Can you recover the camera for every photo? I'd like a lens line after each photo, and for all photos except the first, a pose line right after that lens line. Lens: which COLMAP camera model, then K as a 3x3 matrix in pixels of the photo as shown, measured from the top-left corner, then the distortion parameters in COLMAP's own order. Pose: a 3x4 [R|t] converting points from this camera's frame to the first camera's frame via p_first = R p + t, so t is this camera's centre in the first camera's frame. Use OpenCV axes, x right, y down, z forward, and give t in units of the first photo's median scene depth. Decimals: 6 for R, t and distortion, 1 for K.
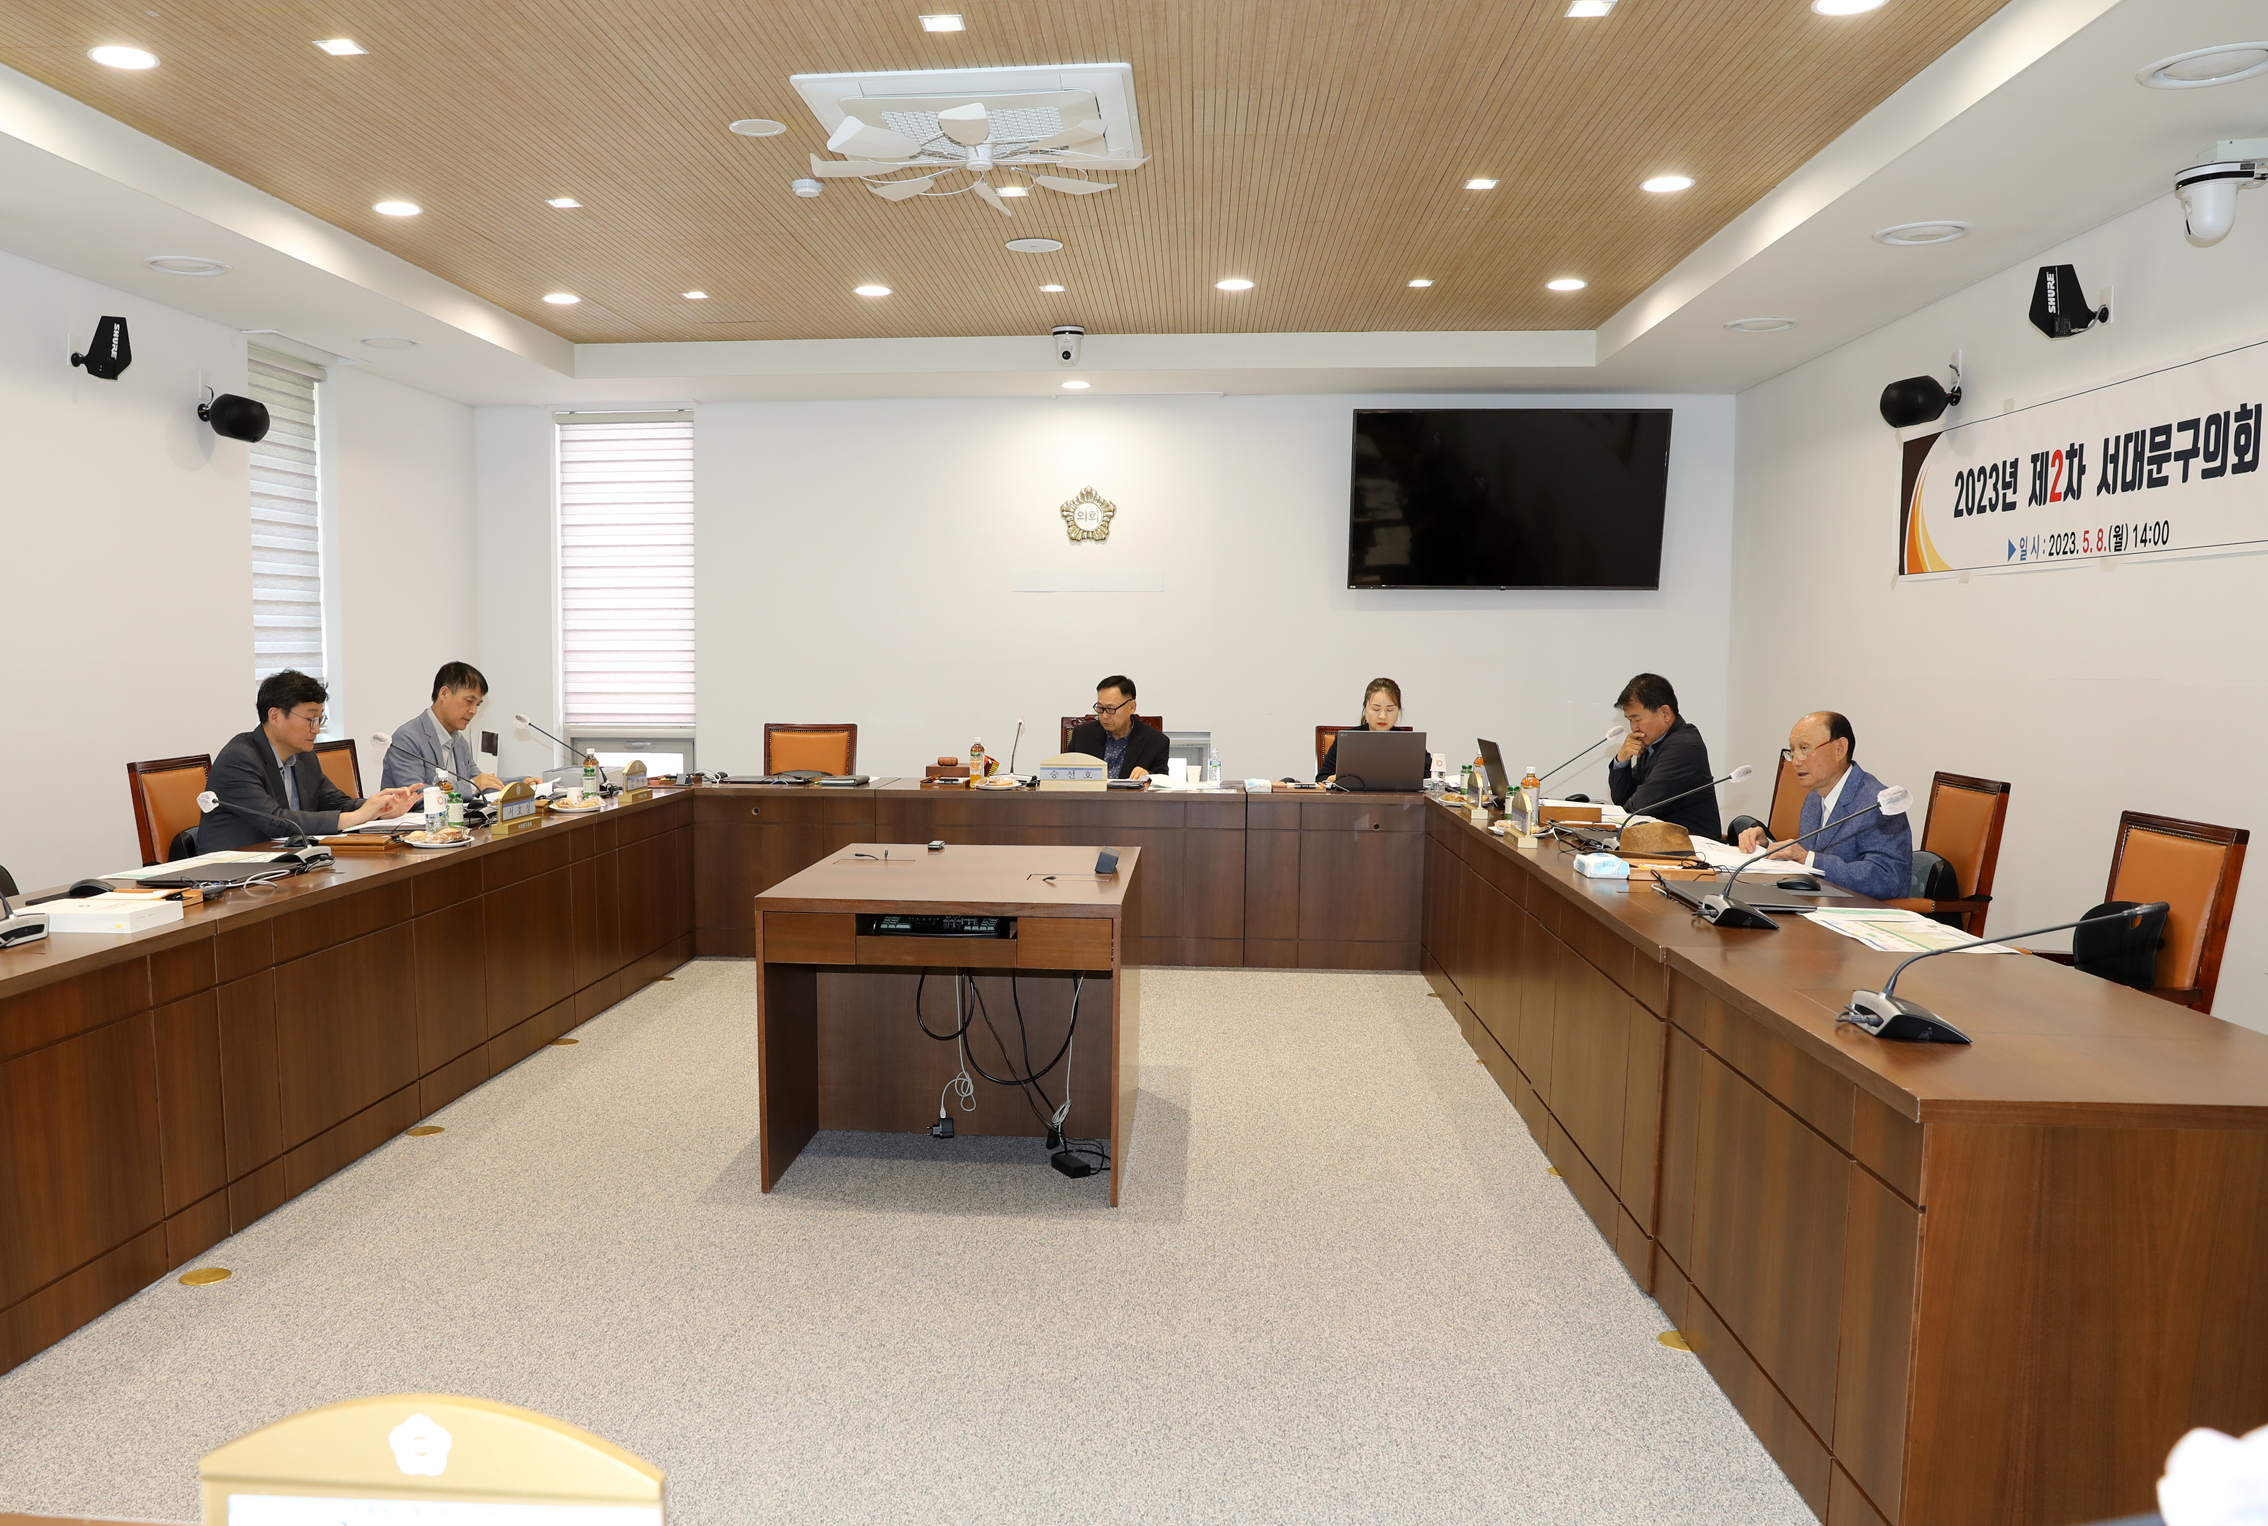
lens RADIAL K [[1702.8, 0, 1151.8], [0, 1702.8, 805.5], [0, 0, 1]] dist [-0.001128, 0.016715]
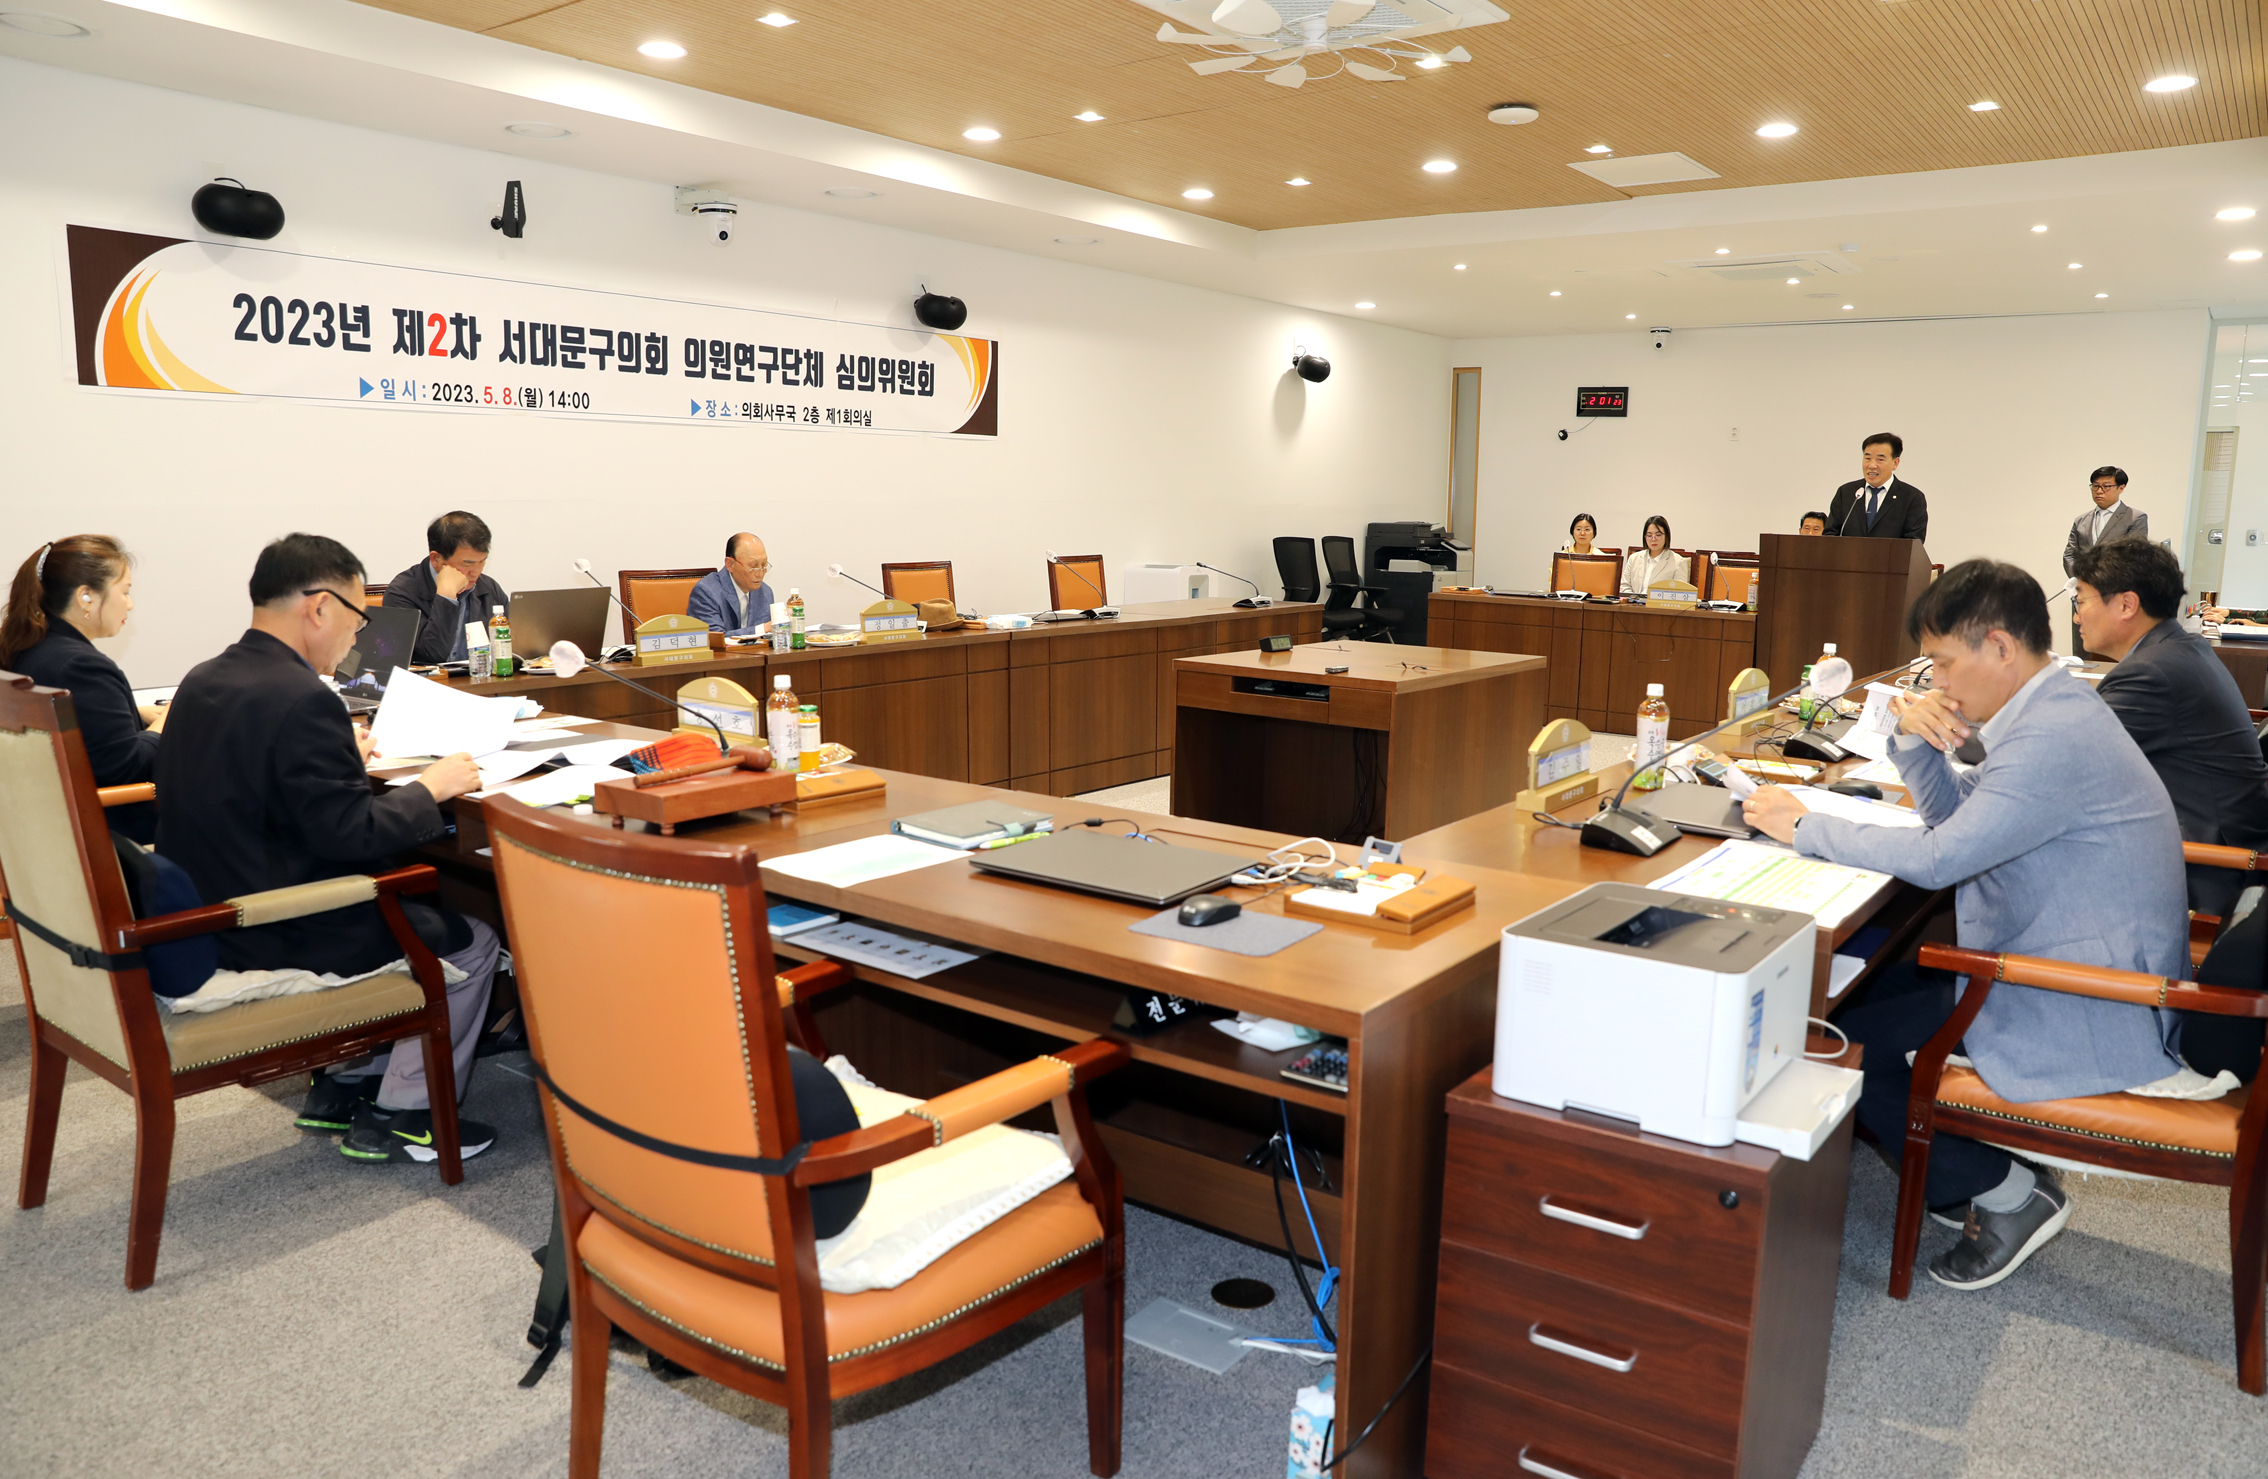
lens RADIAL K [[1600.0, 0, 1151.1], [0, 1600.0, 750.7], [0, 0, 1]] dist [-0.081777, 0.055579]
pose [[-0.828862, -0.106056, 0.549308, -0.580387], [0.034555, 0.970287, 0.239476, -0.168554], [-0.558385, 0.217474, -0.800570, 1.809720]]
